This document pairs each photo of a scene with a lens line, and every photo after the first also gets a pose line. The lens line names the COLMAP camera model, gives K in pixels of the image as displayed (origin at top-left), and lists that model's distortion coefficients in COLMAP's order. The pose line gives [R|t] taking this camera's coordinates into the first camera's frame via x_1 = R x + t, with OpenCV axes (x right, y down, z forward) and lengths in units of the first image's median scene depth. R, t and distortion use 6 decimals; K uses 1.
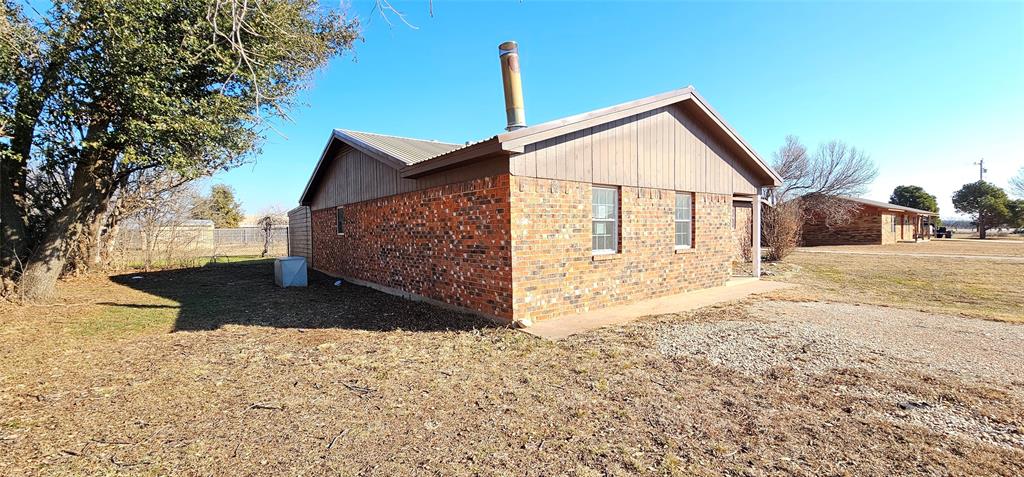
lens RADIAL K [[417.2, 0, 516.6], [0, 417.2, 243.6], [0, 0, 1]] dist [-0.003390, 0.001433]
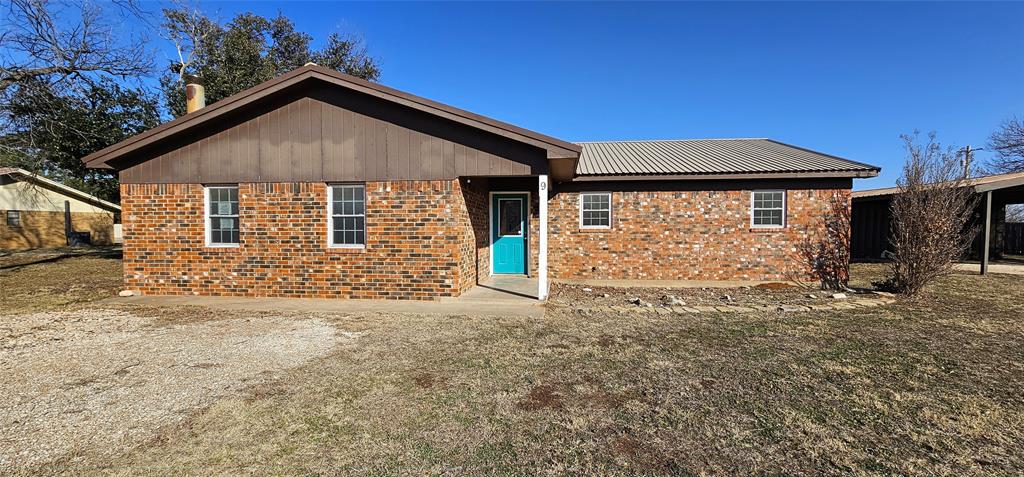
lens RADIAL K [[417.2, 0, 509.5], [0, 417.2, 240.5], [0, 0, 1]] dist [-0.003390, 0.001433]
pose [[0.712594, 0.030226, -0.700926, 1.392617], [-0.031205, 0.999448, 0.011374, -0.025867], [0.700883, 0.013767, 0.713144, 0.689861]]
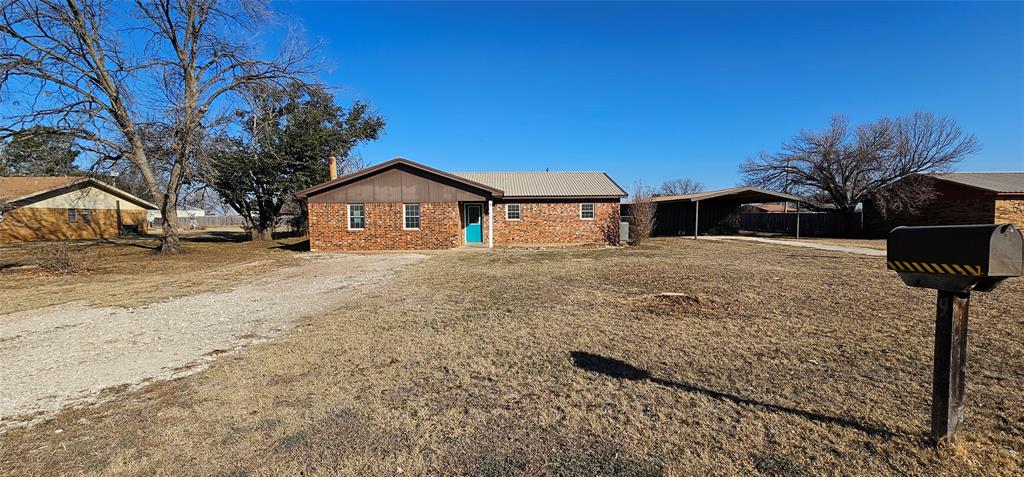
lens RADIAL K [[417.2, 0, 511.5], [0, 417.2, 241.8], [0, 0, 1]] dist [-0.003390, 0.001433]
pose [[0.809447, 0.039586, -0.585857, 2.324306], [-0.020708, 0.999029, 0.038894, -0.020092], [0.586827, -0.019351, 0.809481, -0.498641]]
